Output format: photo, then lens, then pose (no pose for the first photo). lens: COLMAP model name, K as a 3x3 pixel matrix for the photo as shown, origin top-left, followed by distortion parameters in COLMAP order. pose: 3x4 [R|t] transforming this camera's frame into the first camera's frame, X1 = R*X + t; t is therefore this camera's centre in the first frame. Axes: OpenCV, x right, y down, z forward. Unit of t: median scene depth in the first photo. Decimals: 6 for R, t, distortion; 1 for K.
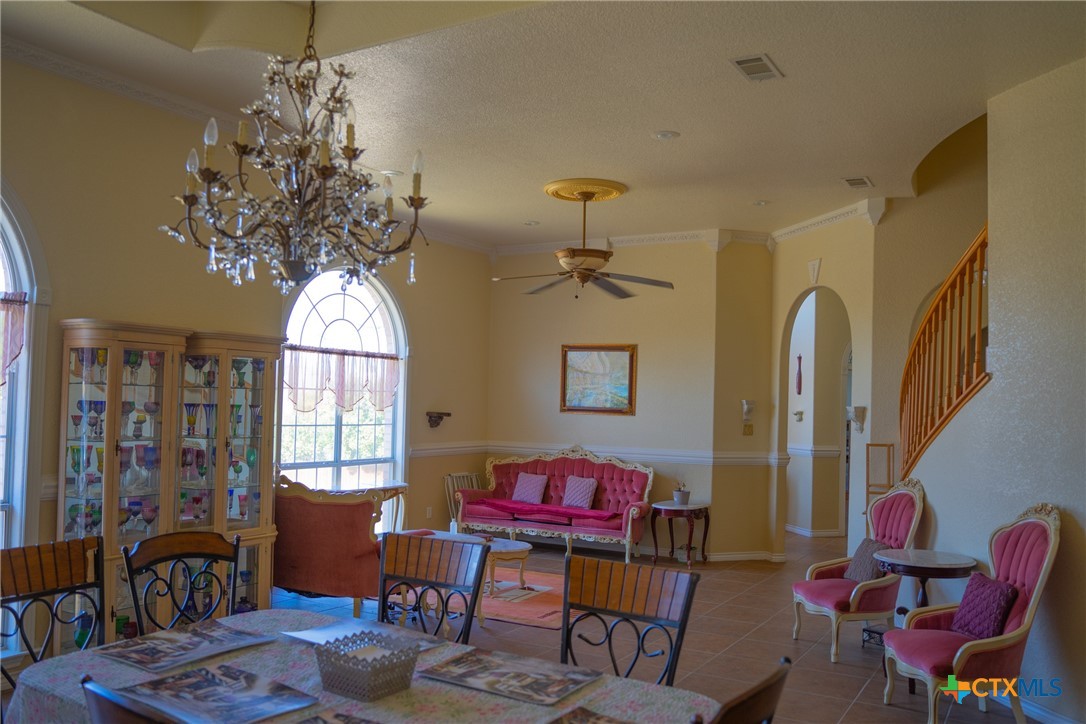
lens RADIAL K [[879.1, 0, 543.0], [0, 879.1, 362.0], [0, 0, 1]] dist [-0.117136, 0.098827]
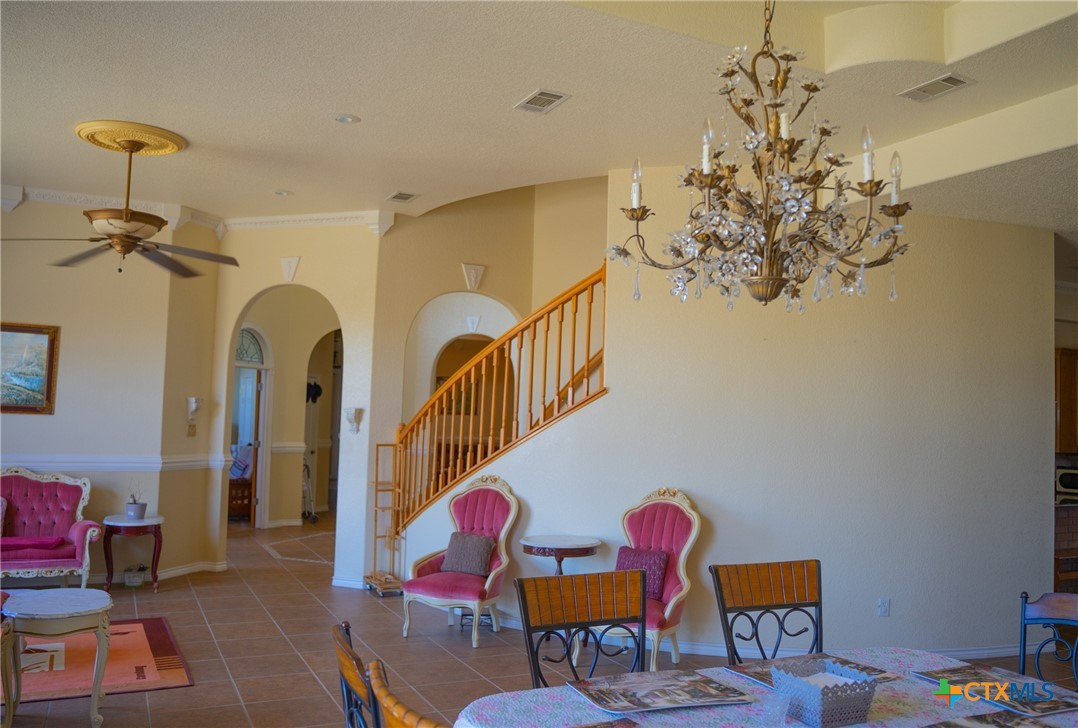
lens RADIAL K [[889.7, 0, 539.0], [0, 889.7, 364.0], [0, 0, 1]] dist [-0.058058, 0.000673]
pose [[0.550277, 0.039853, 0.834031, -0.360431], [-0.054602, 0.998440, -0.011683, -0.000531], [-0.833195, -0.039111, 0.551595, 0.209120]]
